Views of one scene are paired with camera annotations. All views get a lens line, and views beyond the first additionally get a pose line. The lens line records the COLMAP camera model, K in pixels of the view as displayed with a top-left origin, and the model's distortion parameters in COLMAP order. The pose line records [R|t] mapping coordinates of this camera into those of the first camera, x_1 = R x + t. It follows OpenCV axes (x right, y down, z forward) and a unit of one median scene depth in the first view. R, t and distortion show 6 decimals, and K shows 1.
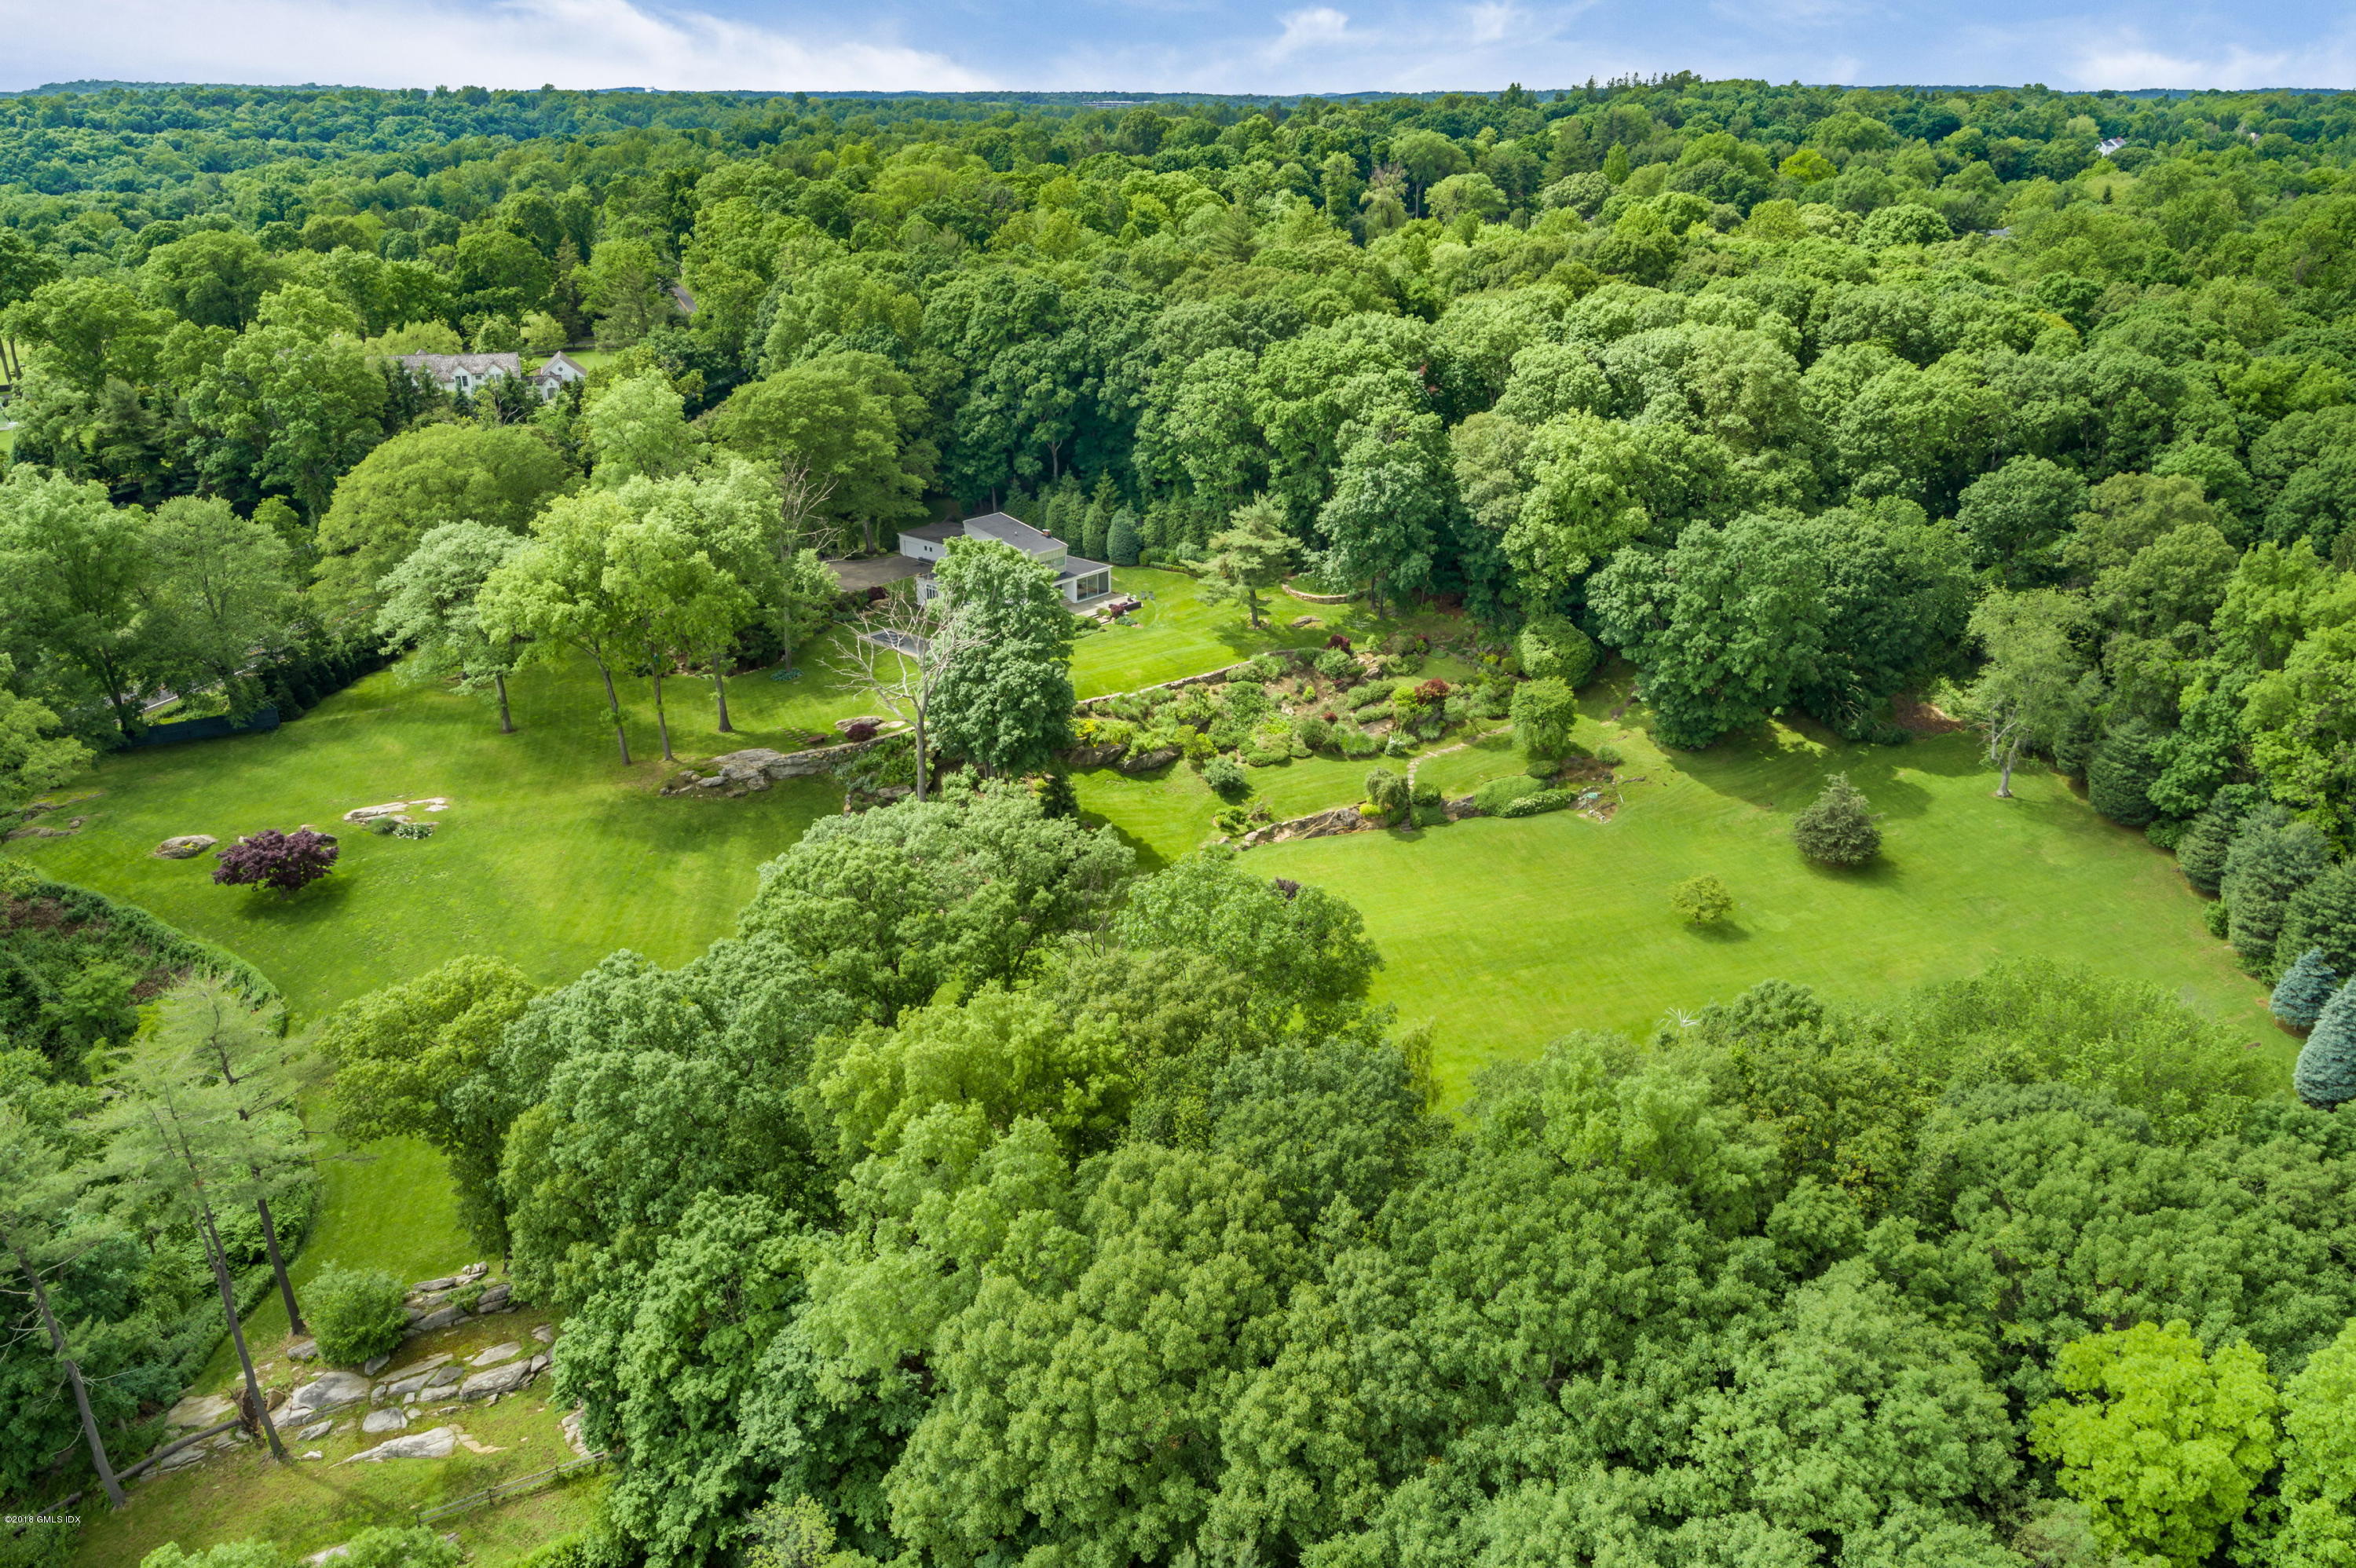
lens RADIAL K [[1634.1, 0, 1178.0], [0, 1634.1, 784.0], [0, 0, 1]] dist [0.002416, -0.000526]
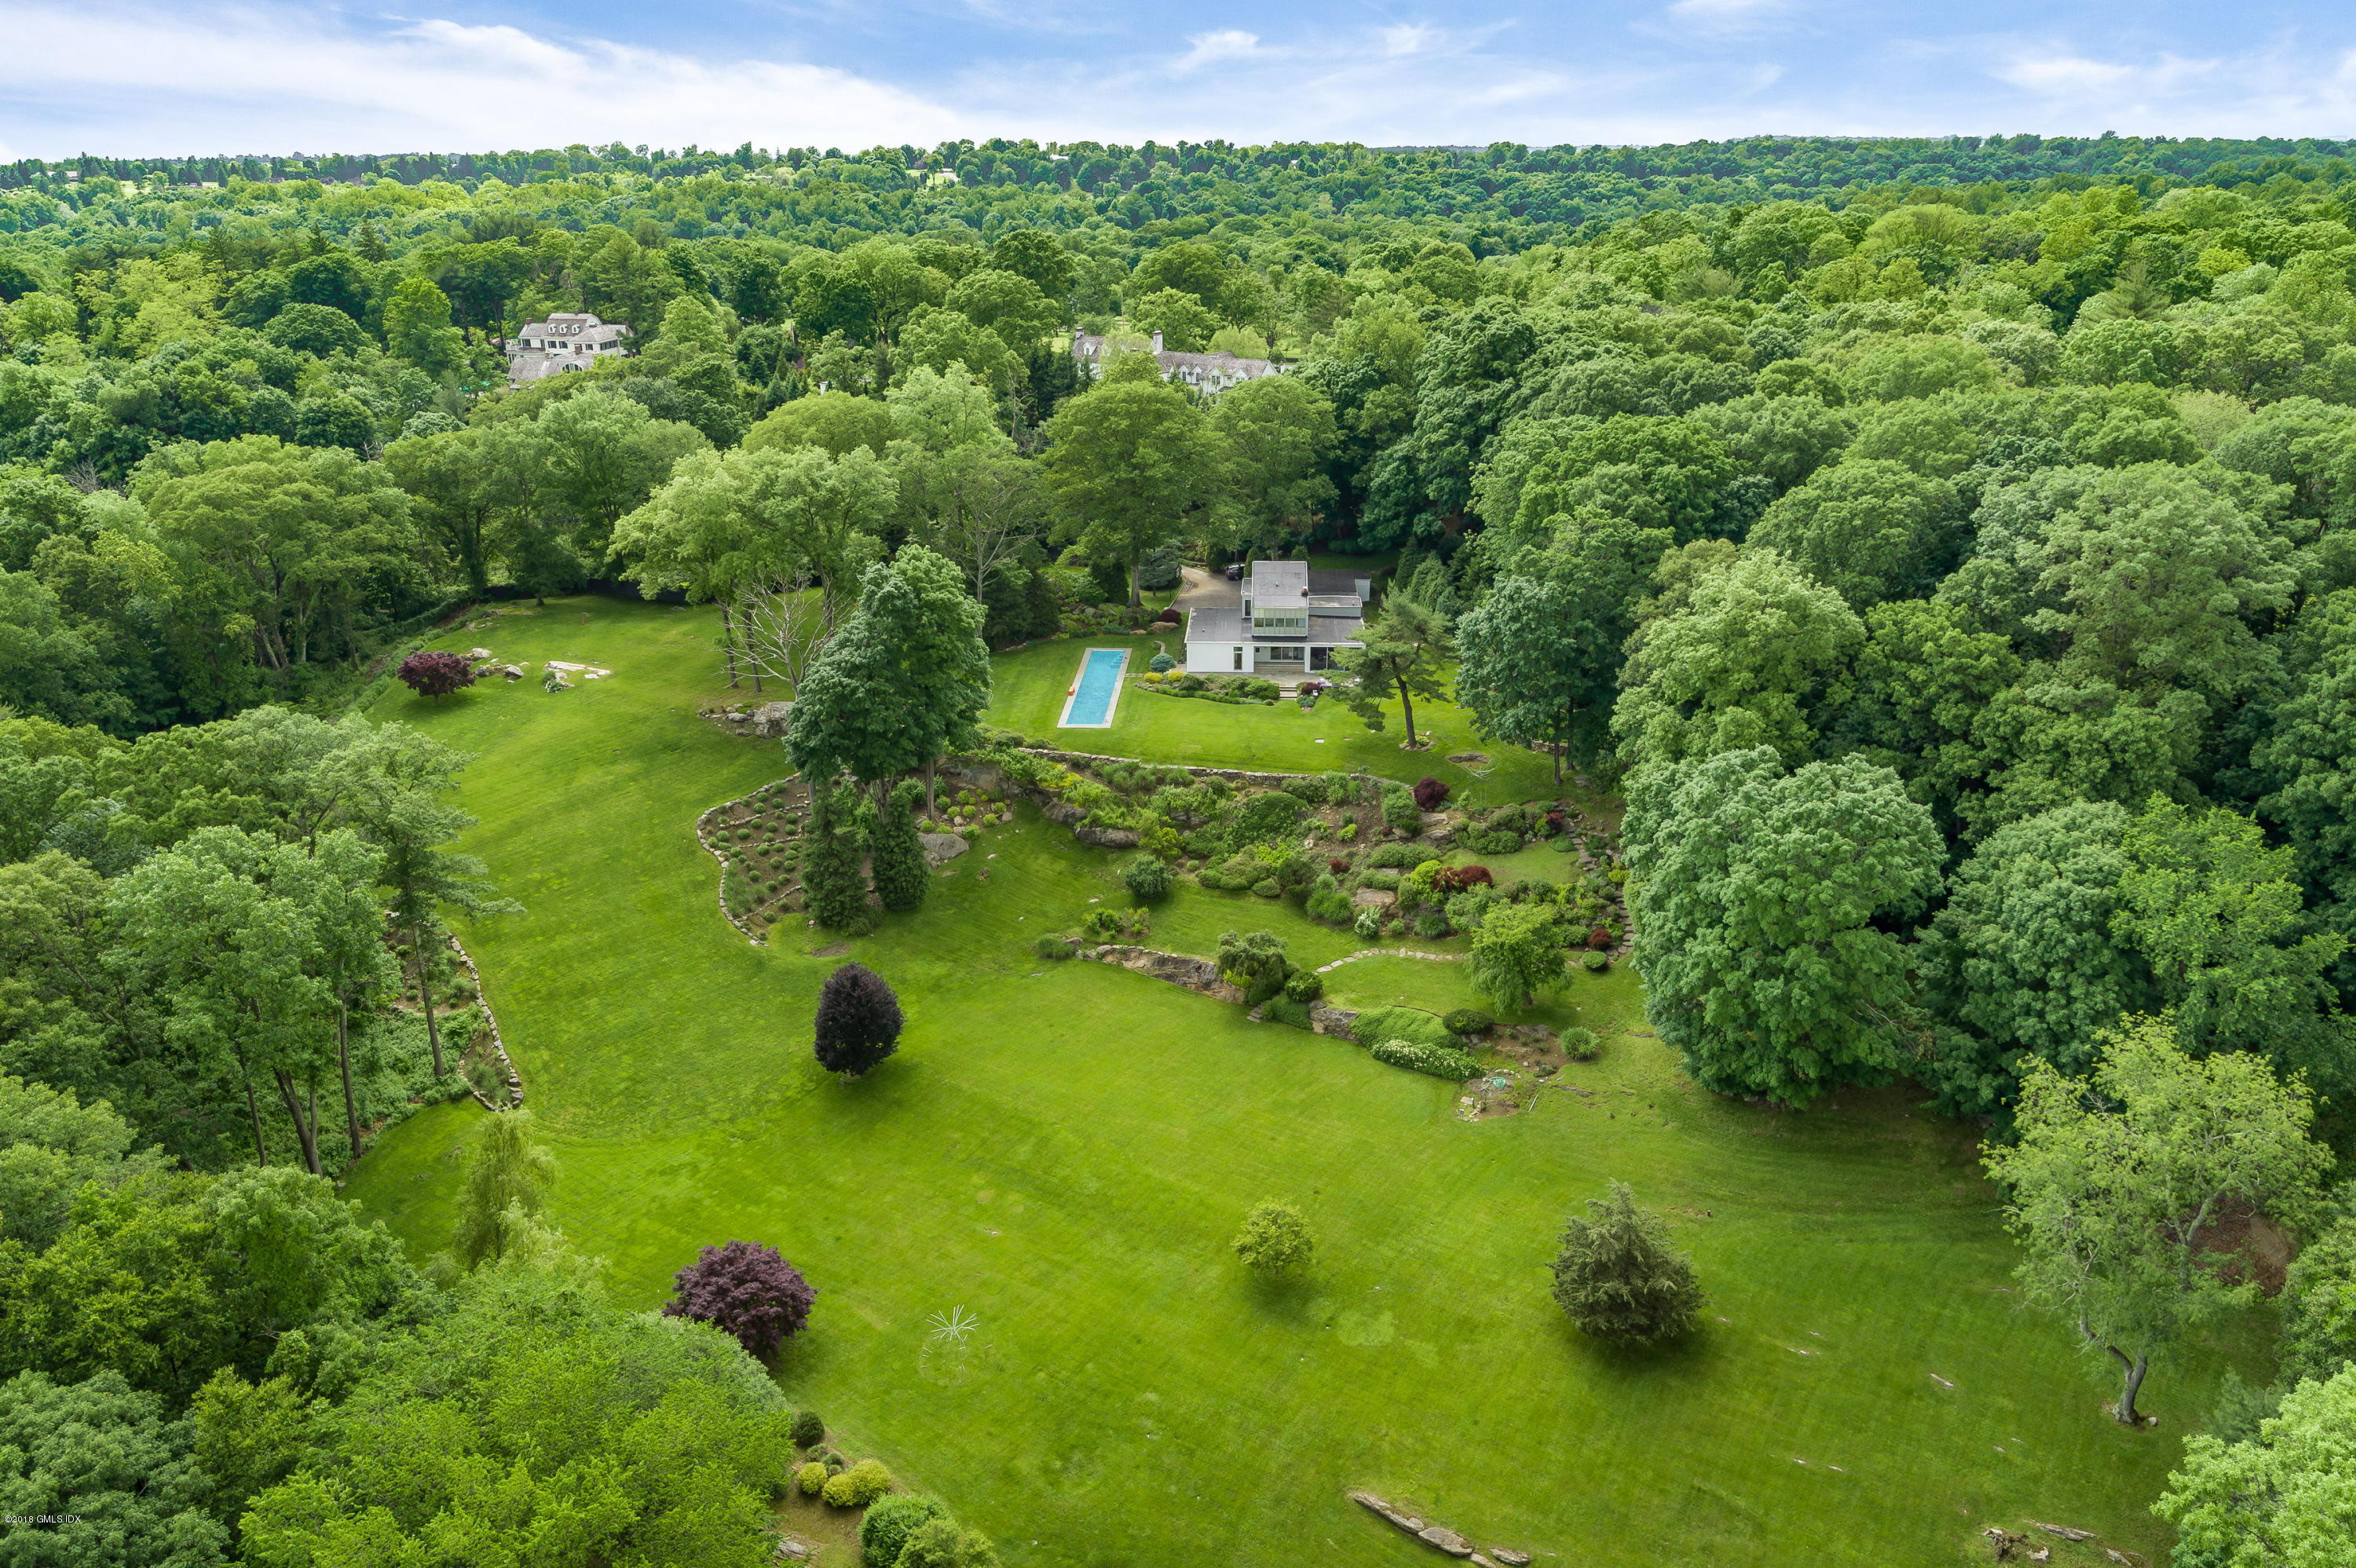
lens RADIAL K [[1634.1, 0, 1178.0], [0, 1634.1, 784.0], [0, 0, 1]] dist [0.002416, -0.000526]
pose [[0.632117, 0.277199, -0.723594, 0.656868], [-0.297144, 0.949149, 0.104027, -0.149331], [0.715635, 0.149254, 0.682341, 0.432002]]
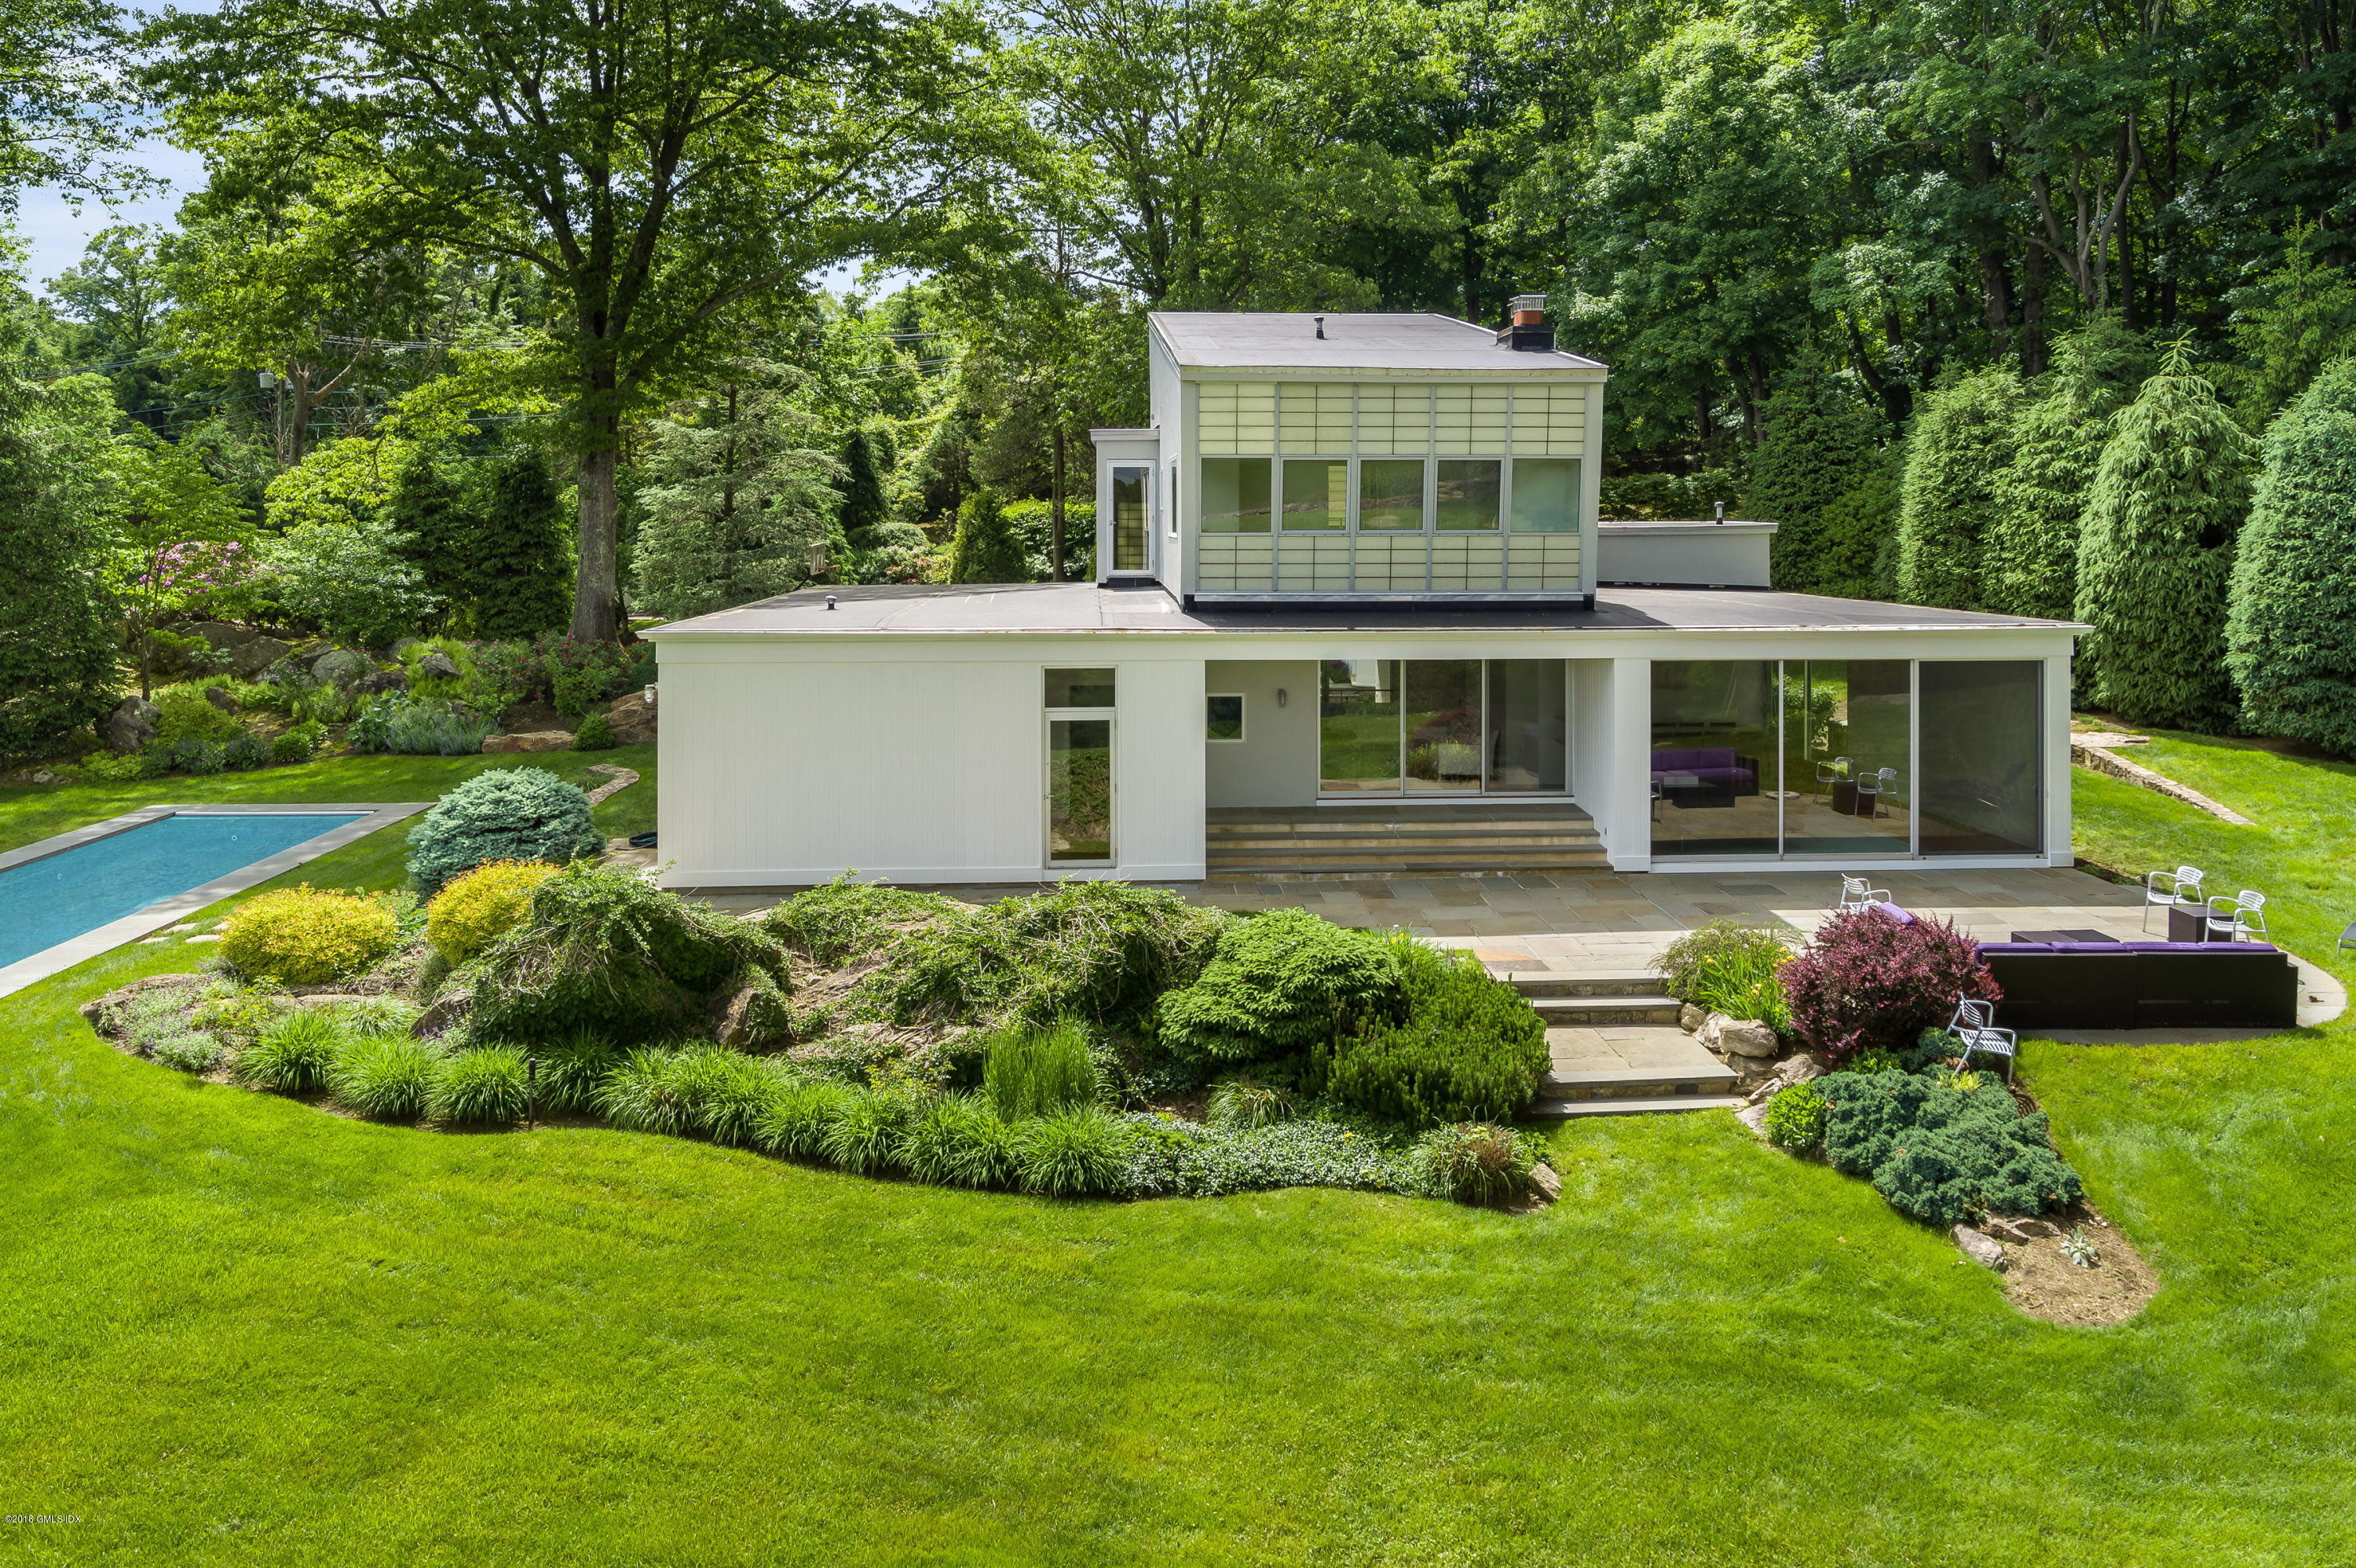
lens RADIAL K [[1634.1, 0, 1178.0], [0, 1634.1, 784.0], [0, 0, 1]] dist [0.002416, -0.000526]
pose [[0.712831, 0.109689, -0.692705, -0.004064], [-0.271736, 0.953740, -0.128609, -0.112646], [0.646553, 0.279910, 0.709662, 1.076256]]
